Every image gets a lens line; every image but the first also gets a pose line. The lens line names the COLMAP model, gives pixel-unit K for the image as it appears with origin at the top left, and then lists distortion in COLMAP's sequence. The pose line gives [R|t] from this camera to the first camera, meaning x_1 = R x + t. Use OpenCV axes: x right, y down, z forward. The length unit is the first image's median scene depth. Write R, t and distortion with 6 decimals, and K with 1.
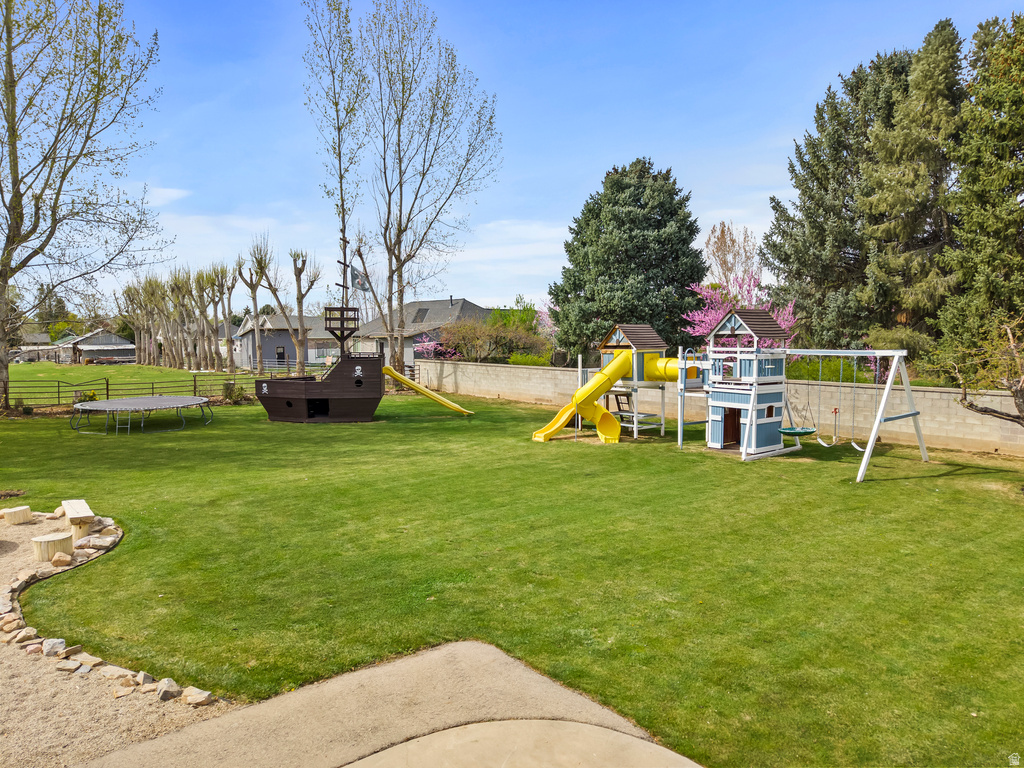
lens RADIAL K [[704.2, 0, 512.0], [0, 704.2, 384.0], [0, 0, 1]] dist [0.052729, -0.044458]
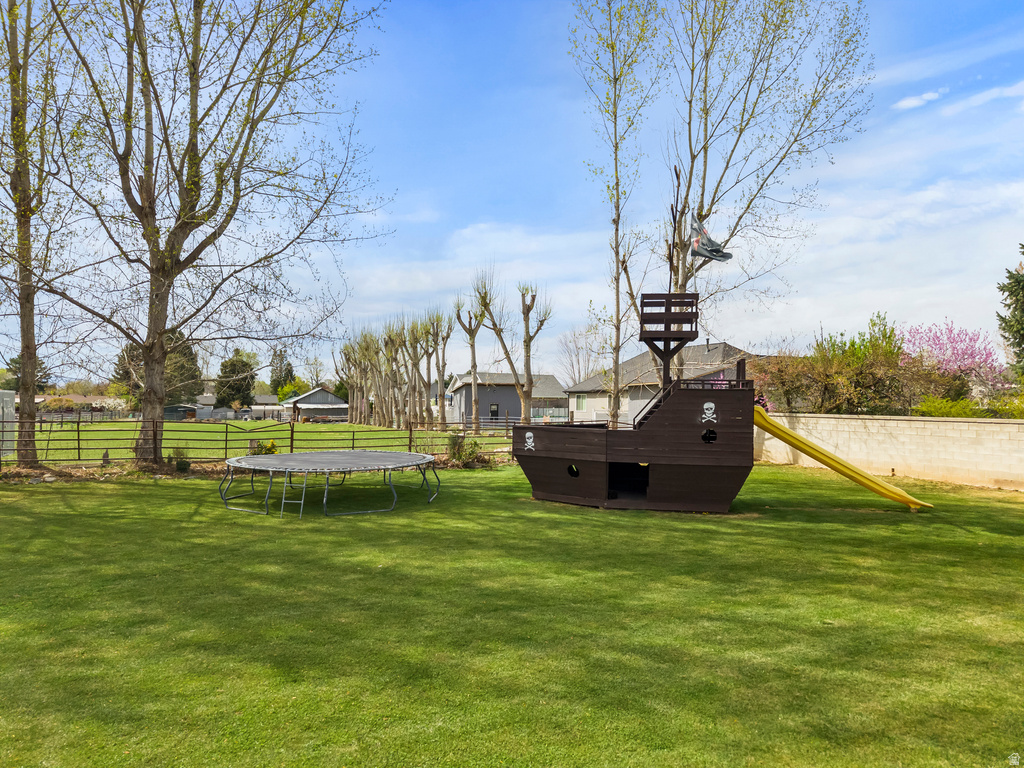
lens RADIAL K [[682.1, 0, 512.0], [0, 682.1, 384.0], [0, 0, 1]] dist [0.039654, -0.044499]
pose [[0.966625, 0.006128, -0.256122, -0.162913], [-0.032960, 0.994380, -0.100604, 0.011607], [0.254066, 0.105688, 0.961395, 0.344709]]
